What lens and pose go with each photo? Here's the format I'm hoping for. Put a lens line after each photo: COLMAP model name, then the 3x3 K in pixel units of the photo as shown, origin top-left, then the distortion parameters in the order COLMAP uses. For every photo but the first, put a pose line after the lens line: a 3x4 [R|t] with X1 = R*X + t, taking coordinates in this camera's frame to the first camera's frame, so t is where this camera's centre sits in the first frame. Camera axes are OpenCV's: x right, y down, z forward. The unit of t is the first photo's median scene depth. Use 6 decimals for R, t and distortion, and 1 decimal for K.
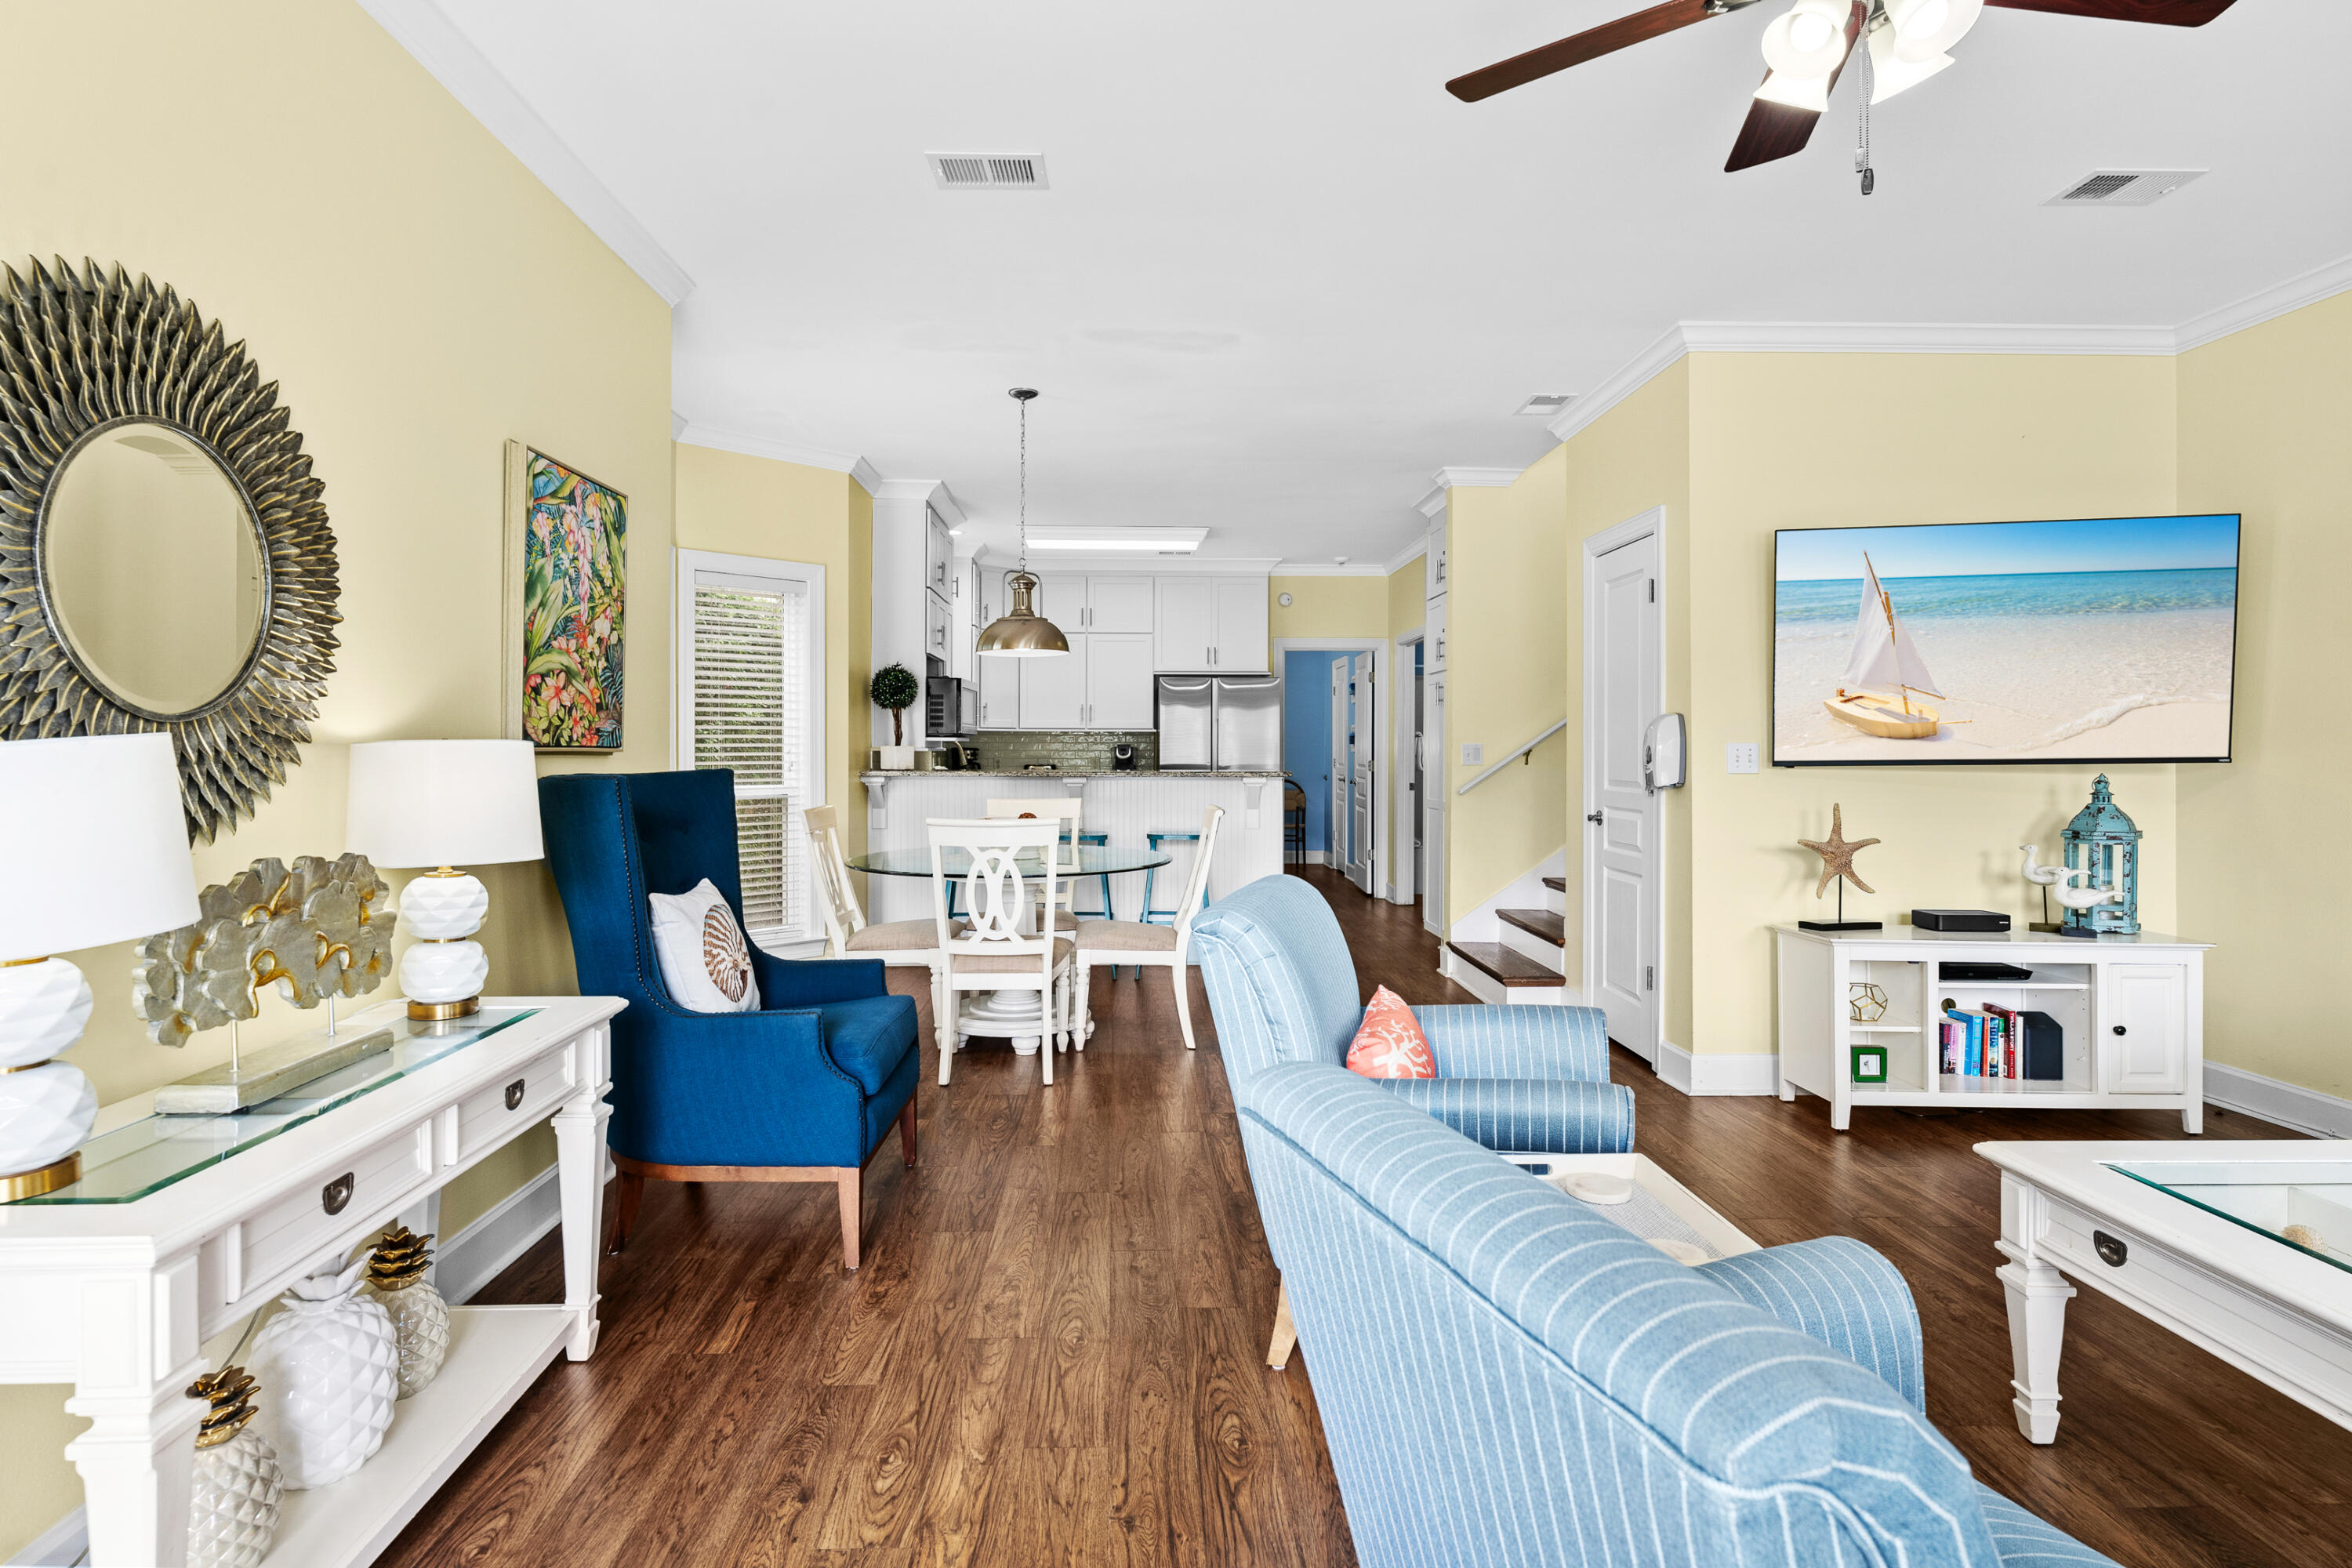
lens RADIAL K [[1205.8, 0, 1177.7], [0, 1205.8, 744.8], [0, 0, 1]] dist [0.000719, 0.000689]
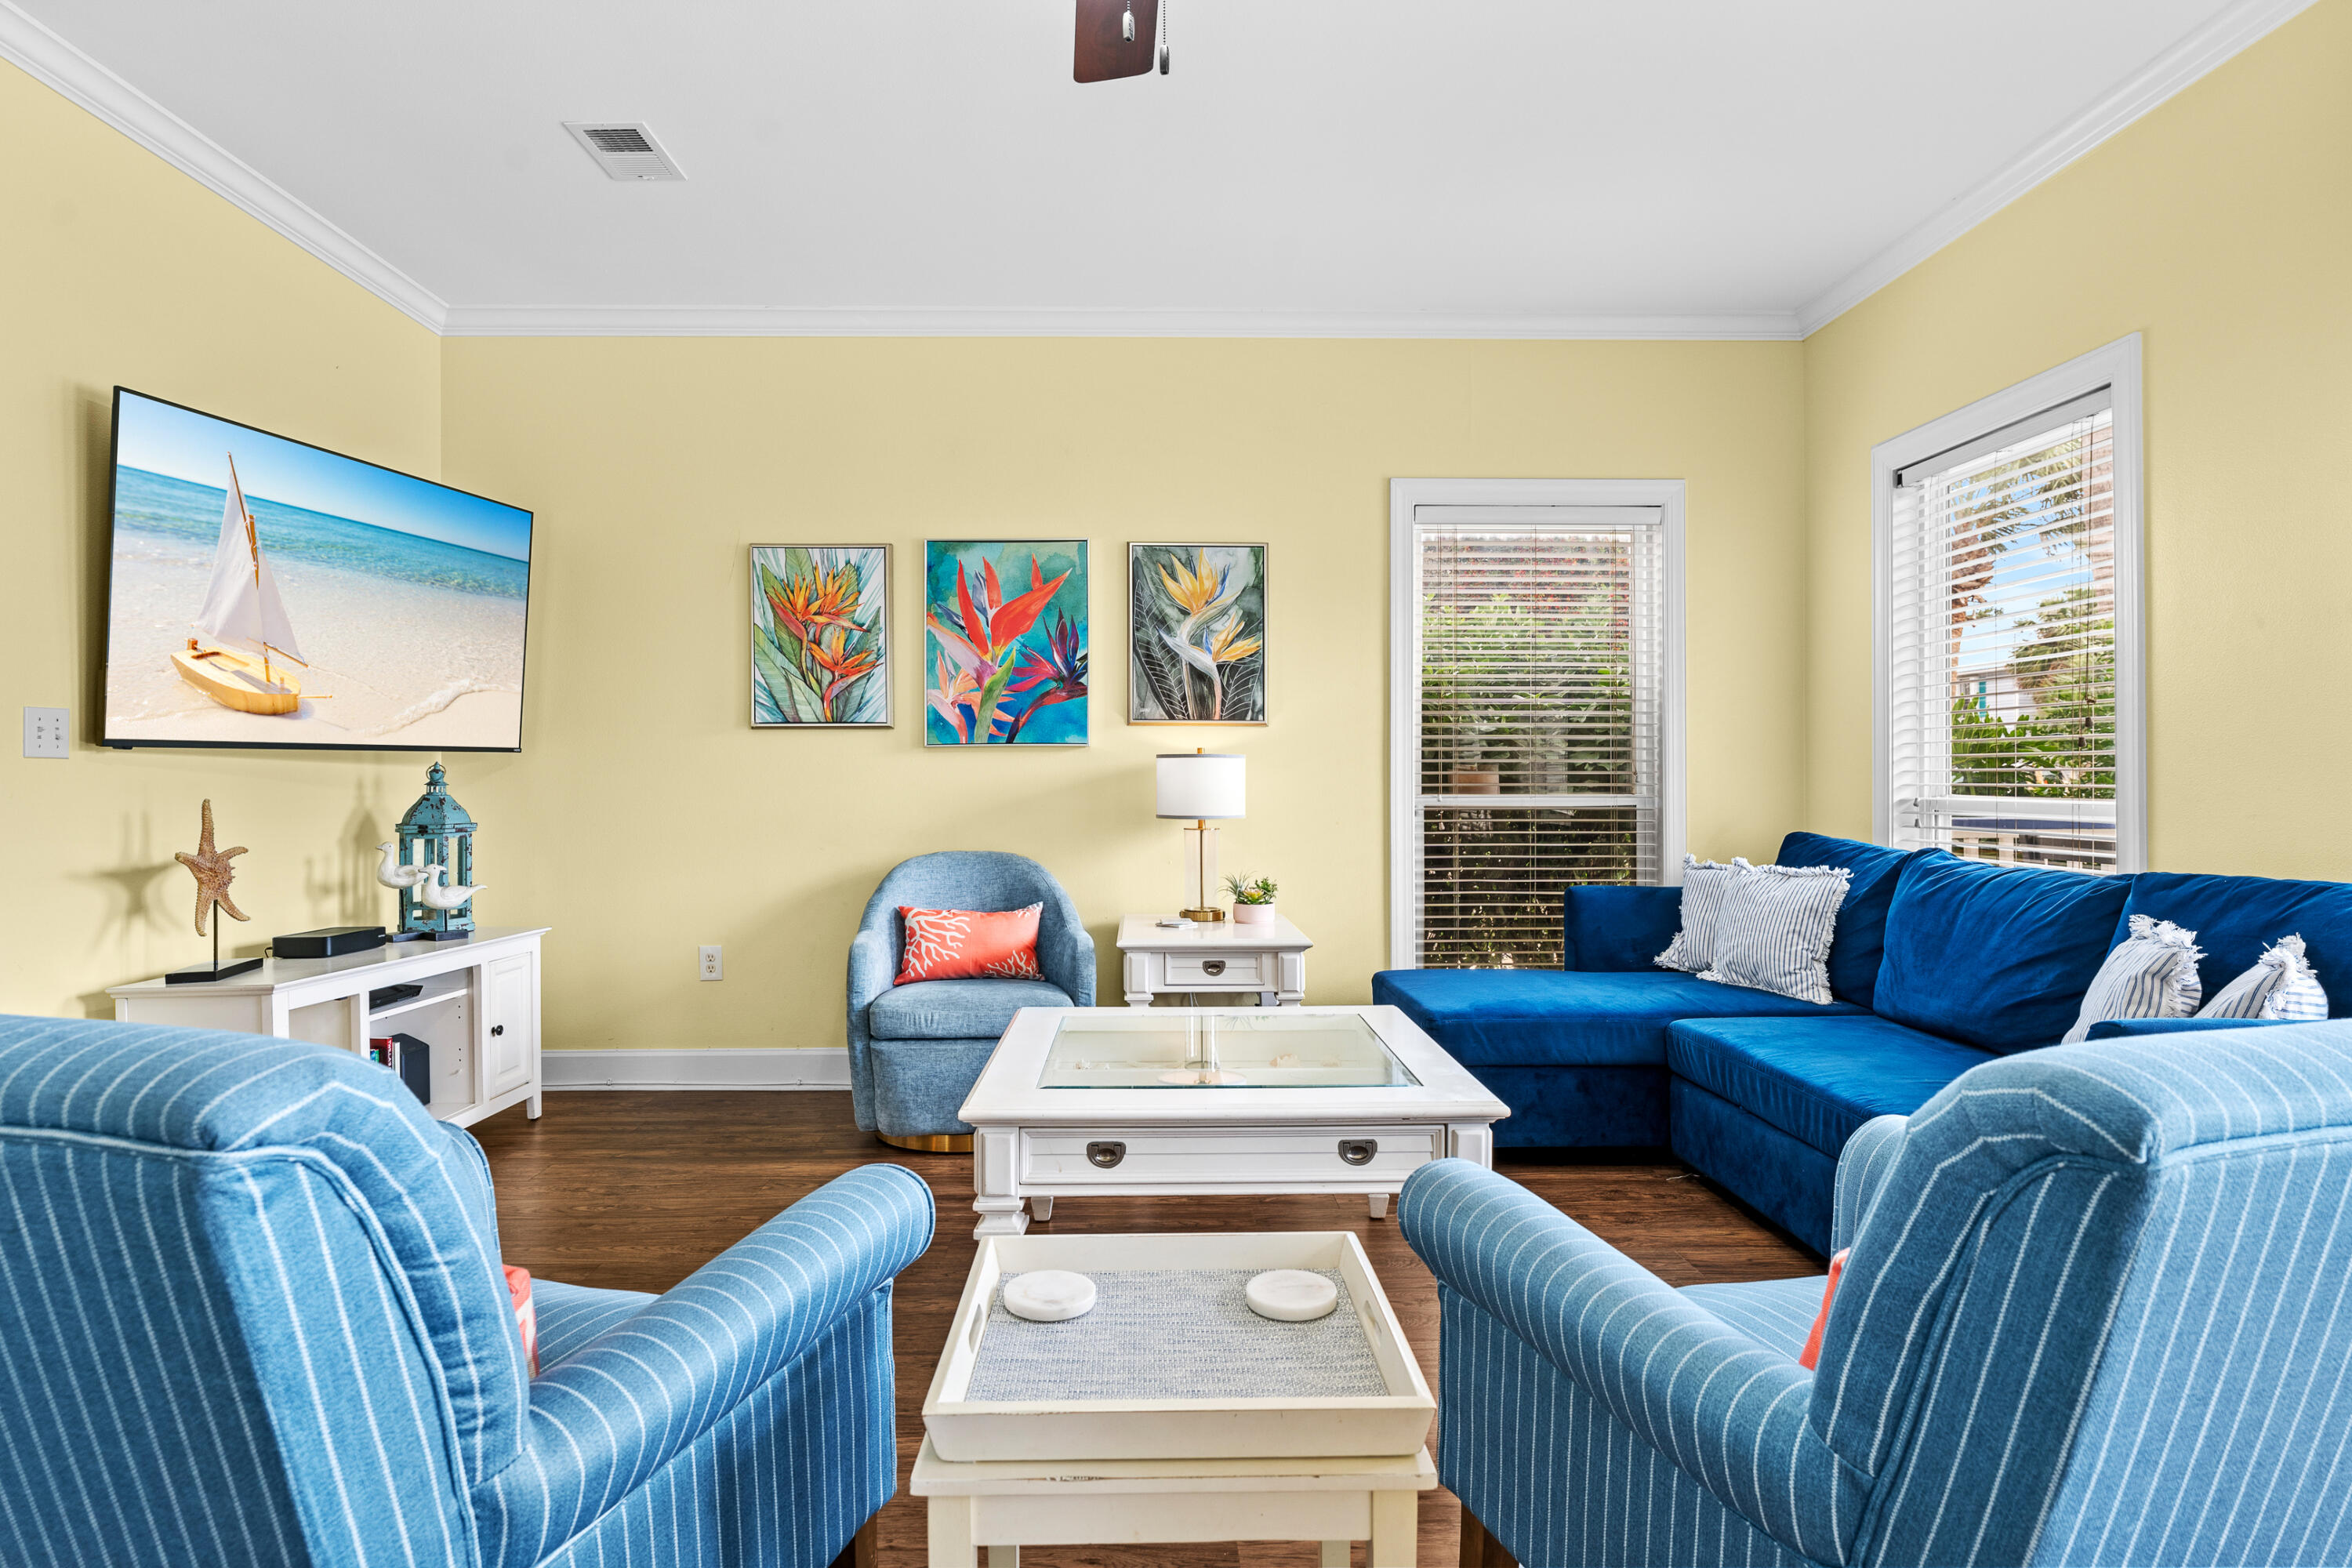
lens RADIAL K [[1263.9, 0, 1122.5], [0, 1263.9, 768.5], [0, 0, 1]] dist [0.063300, -0.036227]
pose [[0.054999, 0.009844, 0.998438, -0.186207], [0.000840, 0.999951, -0.009905, 0.039623], [-0.998486, 0.001384, 0.054988, 0.431289]]
